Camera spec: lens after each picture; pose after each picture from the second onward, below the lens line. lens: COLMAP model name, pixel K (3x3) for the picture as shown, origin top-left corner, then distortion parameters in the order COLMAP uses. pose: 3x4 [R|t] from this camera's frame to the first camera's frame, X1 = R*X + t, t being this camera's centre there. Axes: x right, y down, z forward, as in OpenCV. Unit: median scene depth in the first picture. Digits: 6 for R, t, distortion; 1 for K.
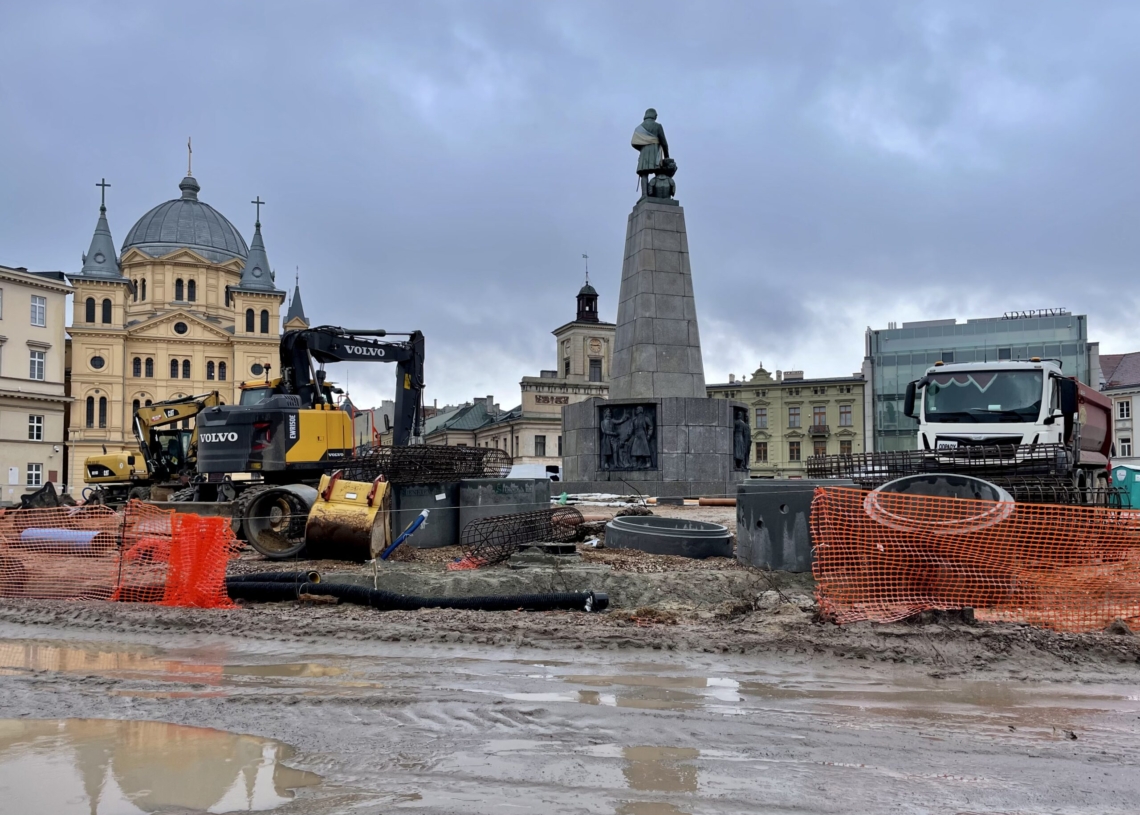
lens RADIAL K [[885.7, 0, 568.3], [0, 885.7, 451.5], [0, 0, 1]] dist [0.097103, -0.114626]
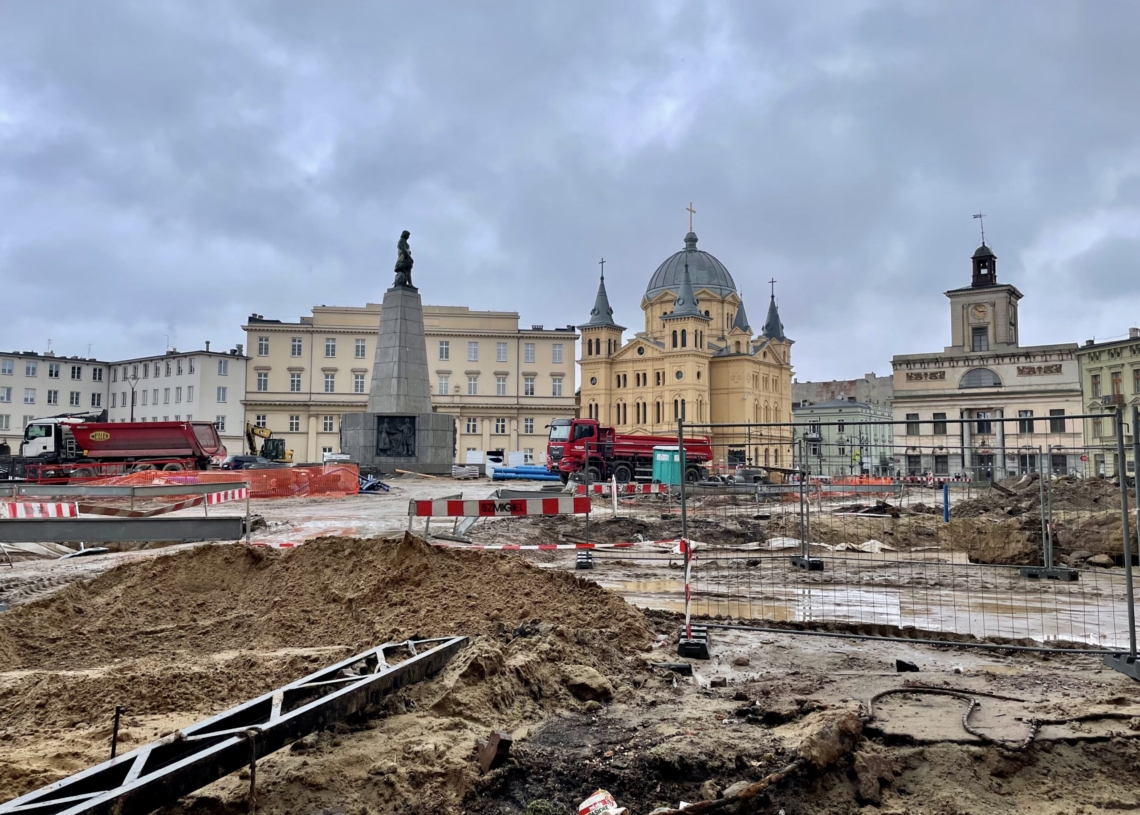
lens RADIAL K [[873.6, 0, 572.2], [0, 873.6, 400.1], [0, 0, 1]] dist [0.087609, -0.110737]
pose [[0.534683, -0.058377, -0.843034, 0.662982], [0.031775, 0.998294, -0.048975, 0.003452], [0.844455, -0.000601, 0.535626, 0.176471]]
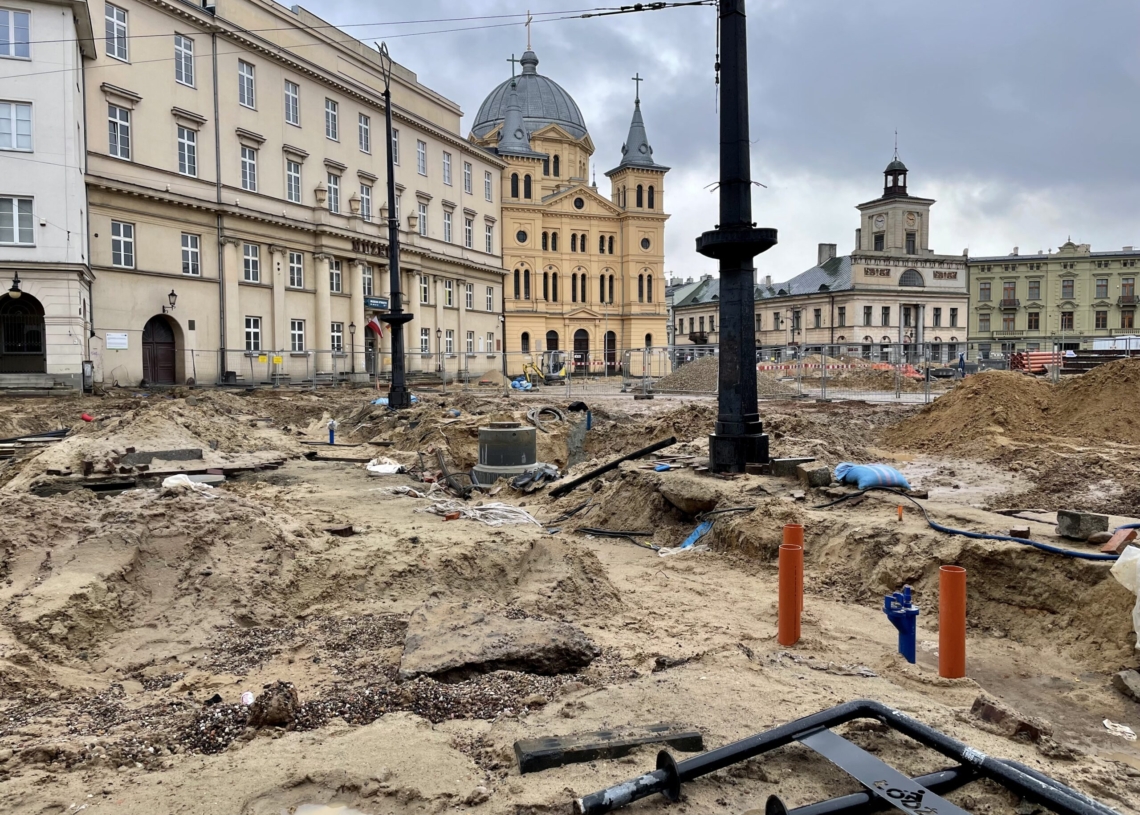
lens RADIAL K [[856.8, 0, 576.4], [0, 856.8, 399.1], [0, 0, 1]] dist [0.101142, -0.123669]
pose [[0.997702, -0.005666, 0.067523, -0.504802], [-0.000432, 0.995946, 0.089953, 0.000082], [-0.067759, -0.089775, 0.993654, -0.020157]]
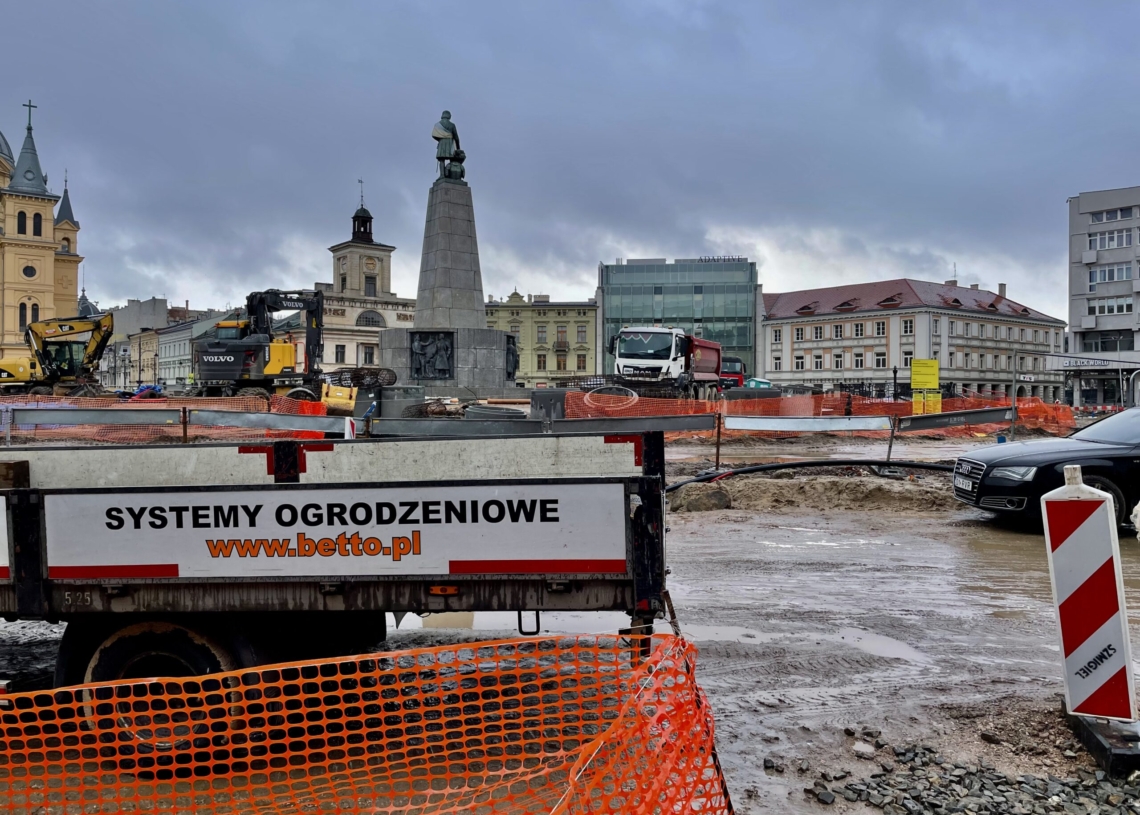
lens RADIAL K [[856.8, 0, 576.4], [0, 856.8, 399.1], [0, 0, 1]] dist [0.101142, -0.123669]
pose [[0.956894, 0.006552, 0.290363, -0.041250], [-0.020666, 0.998747, 0.045569, -0.005239], [-0.289701, -0.049605, 0.955831, -0.138433]]
